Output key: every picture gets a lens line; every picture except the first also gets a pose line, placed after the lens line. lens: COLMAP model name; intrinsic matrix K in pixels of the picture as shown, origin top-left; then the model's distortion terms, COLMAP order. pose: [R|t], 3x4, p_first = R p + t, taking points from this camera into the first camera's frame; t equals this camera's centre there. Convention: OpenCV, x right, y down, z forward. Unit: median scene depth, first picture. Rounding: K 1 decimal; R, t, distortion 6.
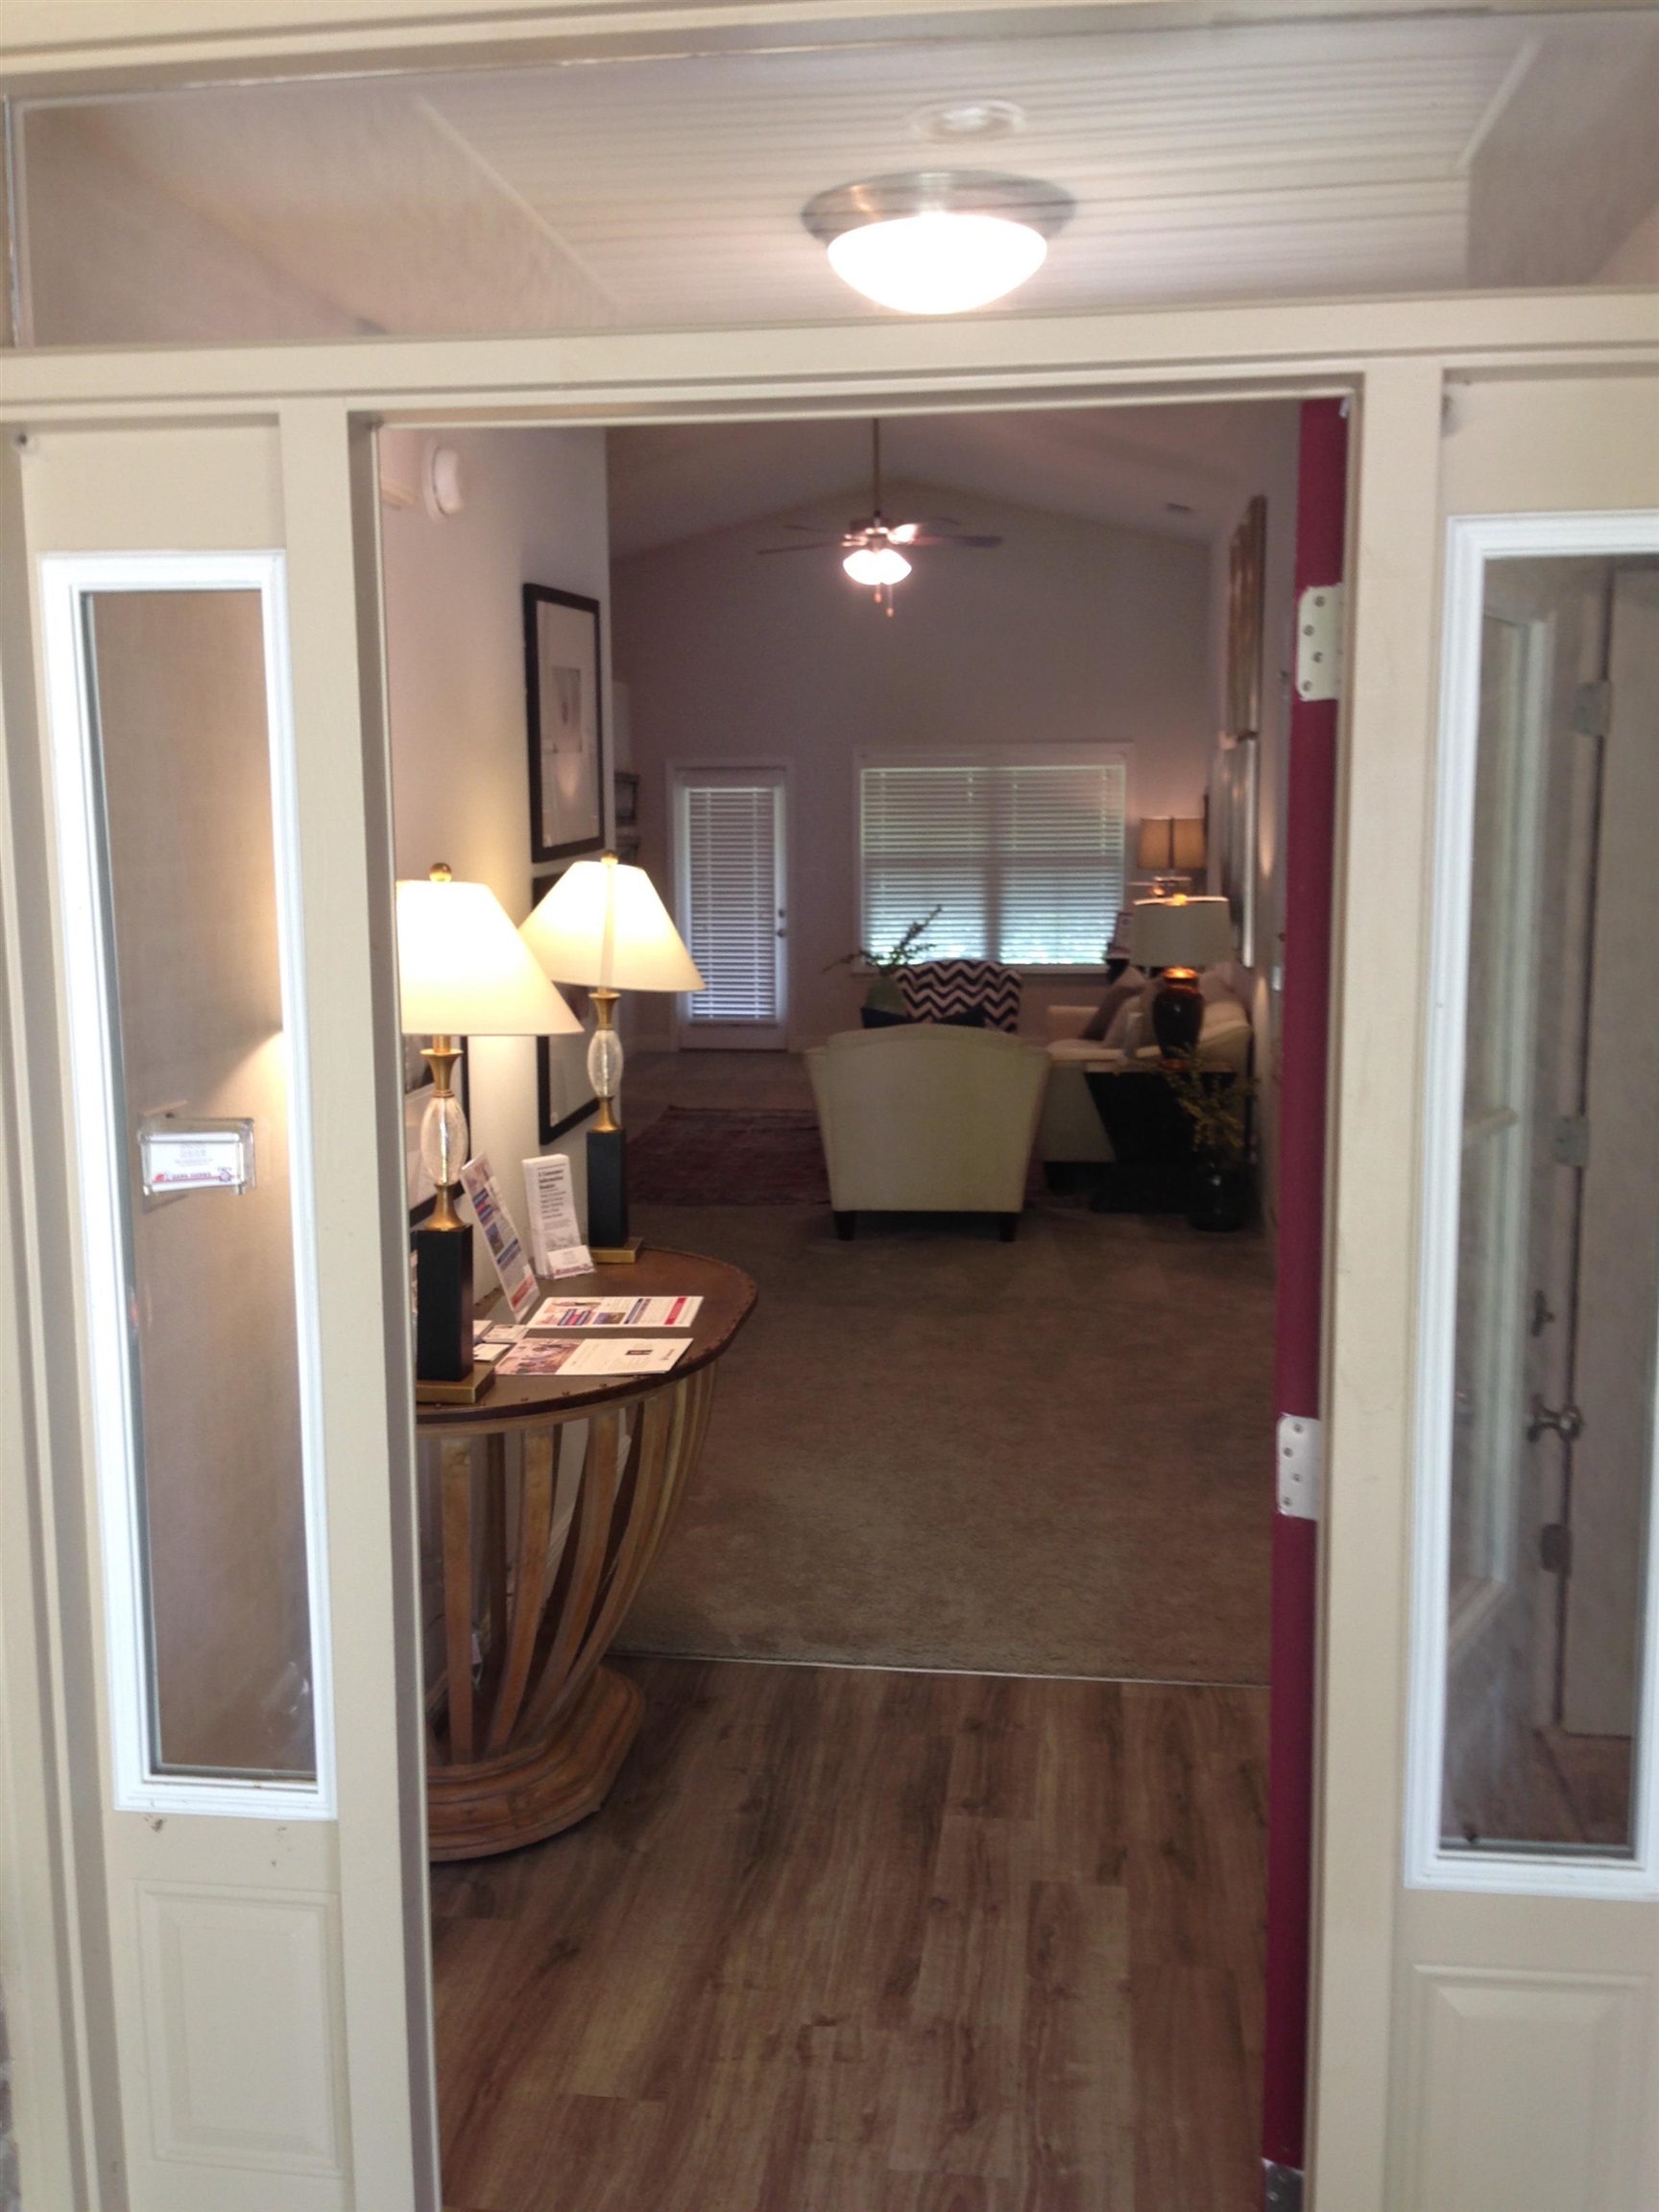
lens RADIAL K [[1958.7, 0, 829.5], [0, 1958.7, 1106.0], [0, 0, 1]] dist [0.044729, -0.010271]
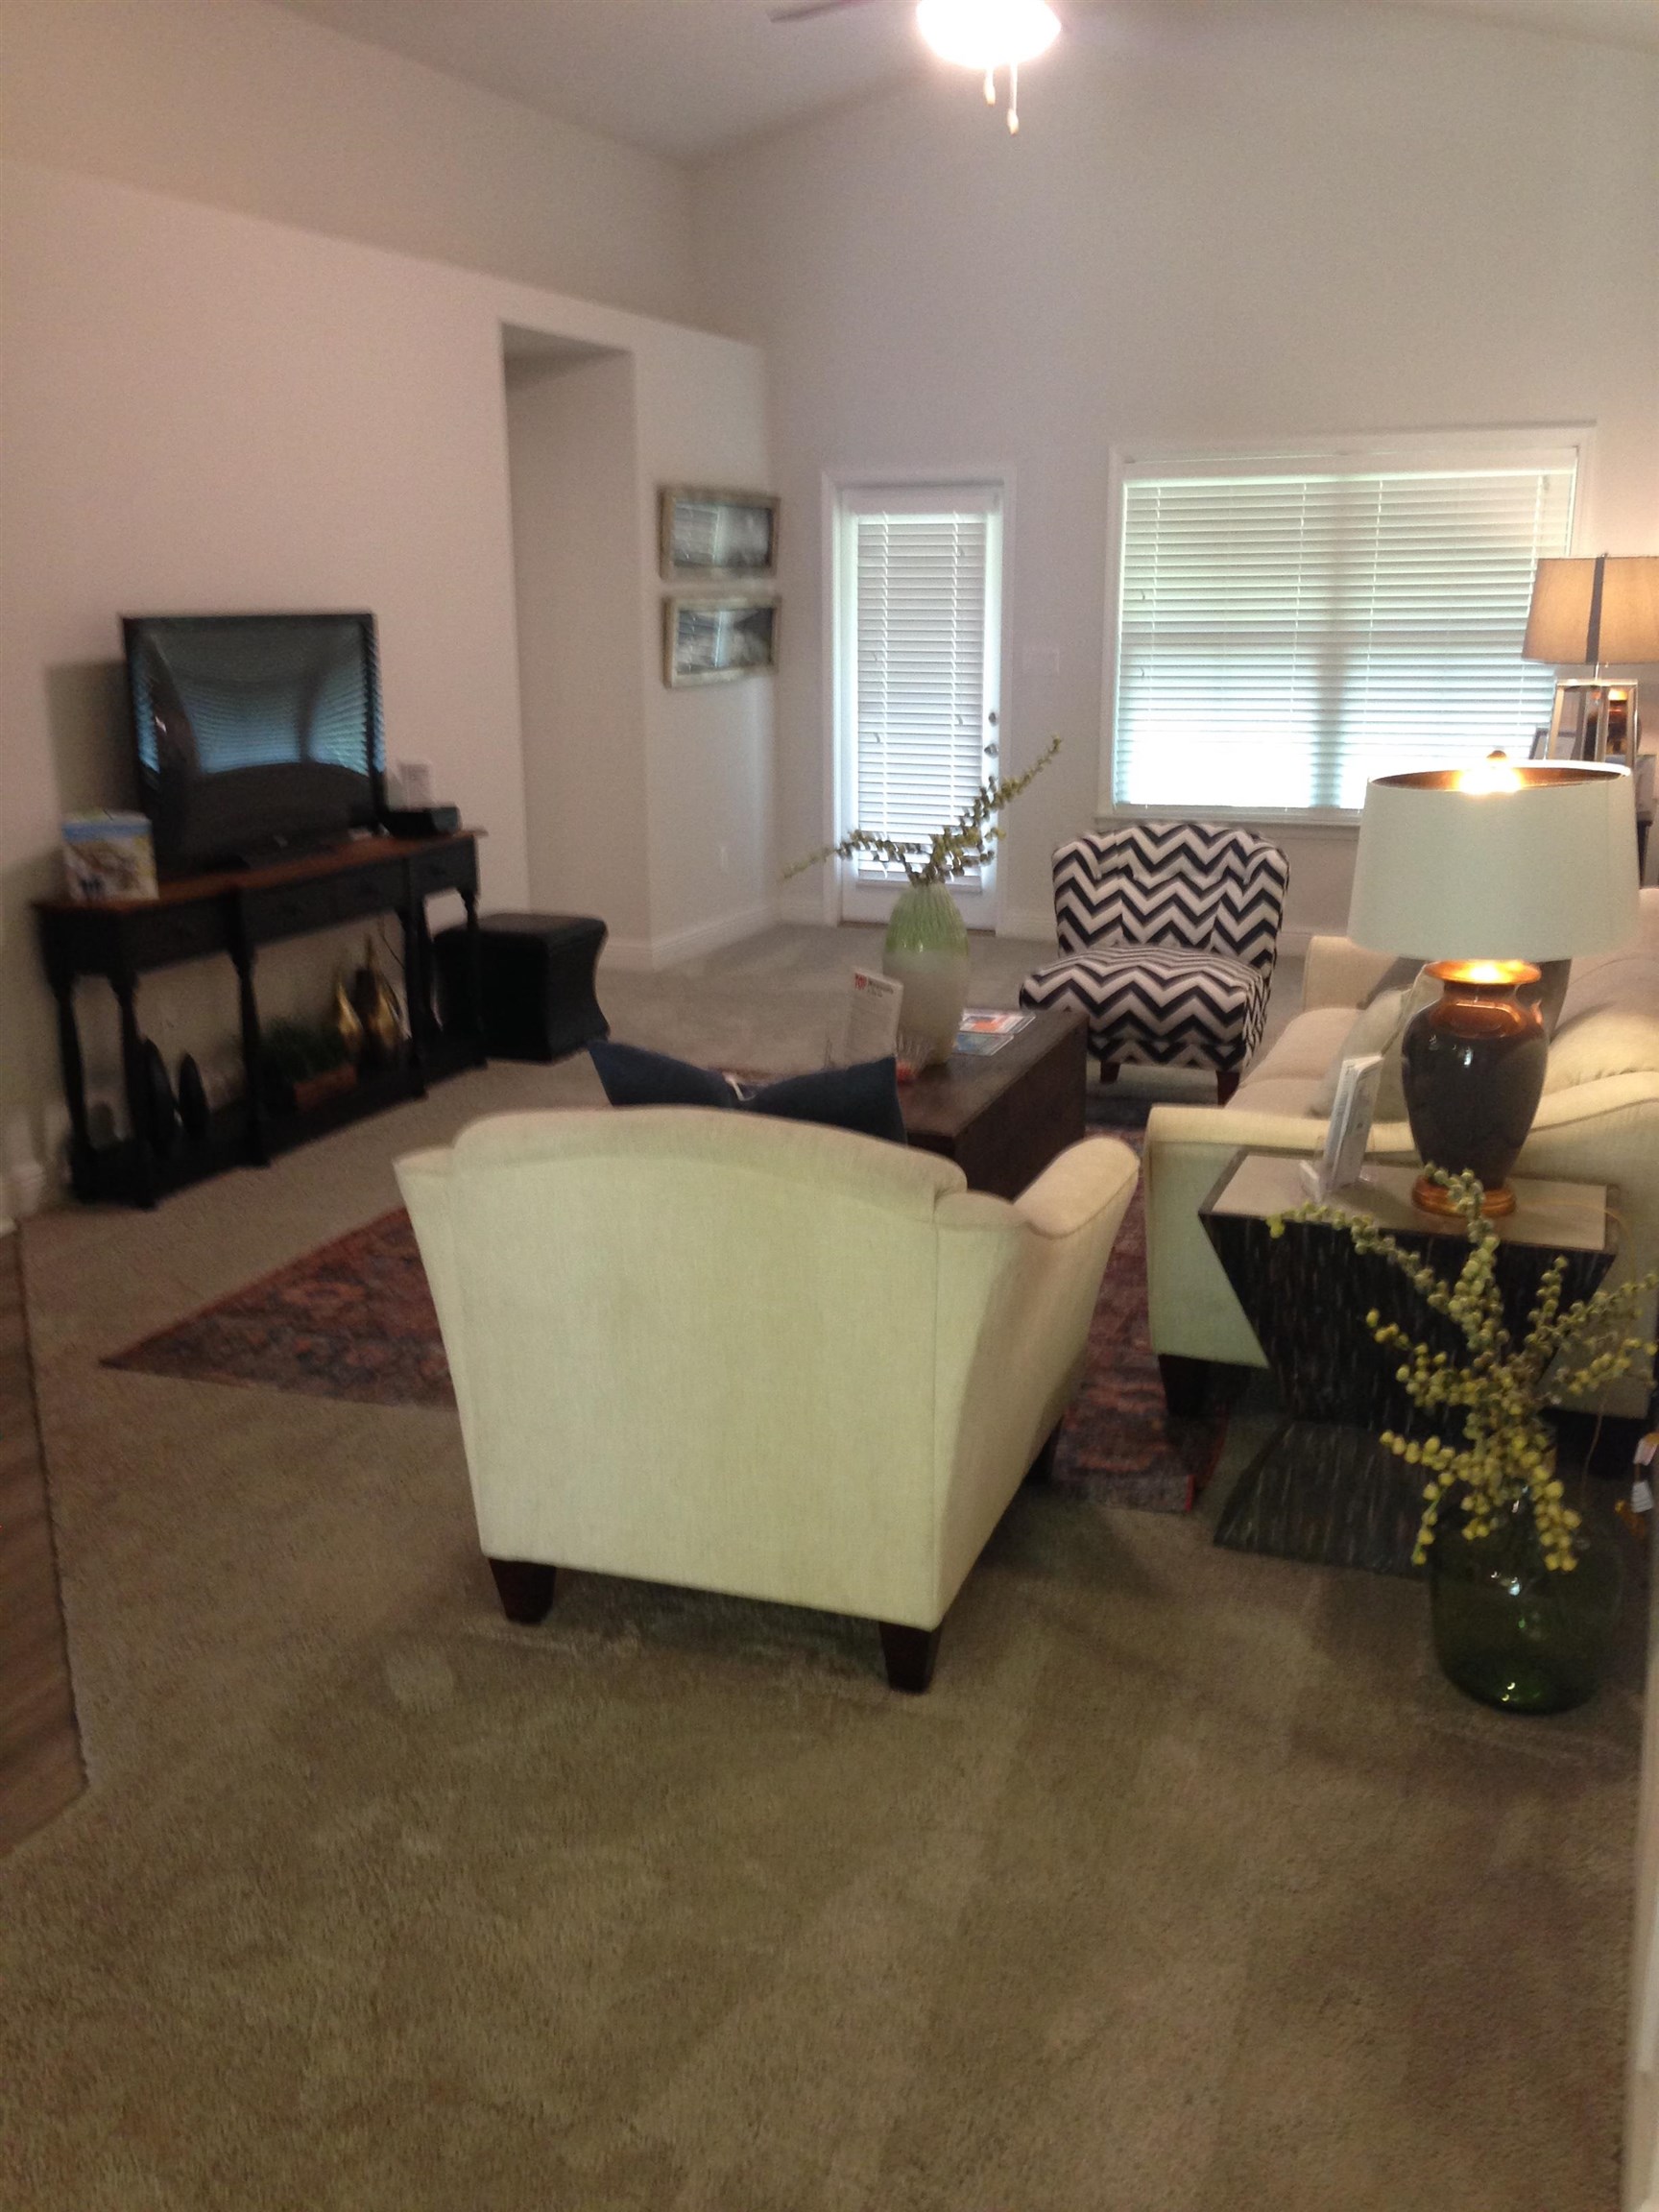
lens RADIAL K [[1958.7, 0, 829.5], [0, 1958.7, 1106.0], [0, 0, 1]] dist [0.044729, -0.010271]
pose [[0.967502, 0.067994, -0.243552, 0.092797], [-0.039016, 0.991776, 0.121893, -0.050644], [0.249837, -0.108429, 0.962198, 0.369290]]
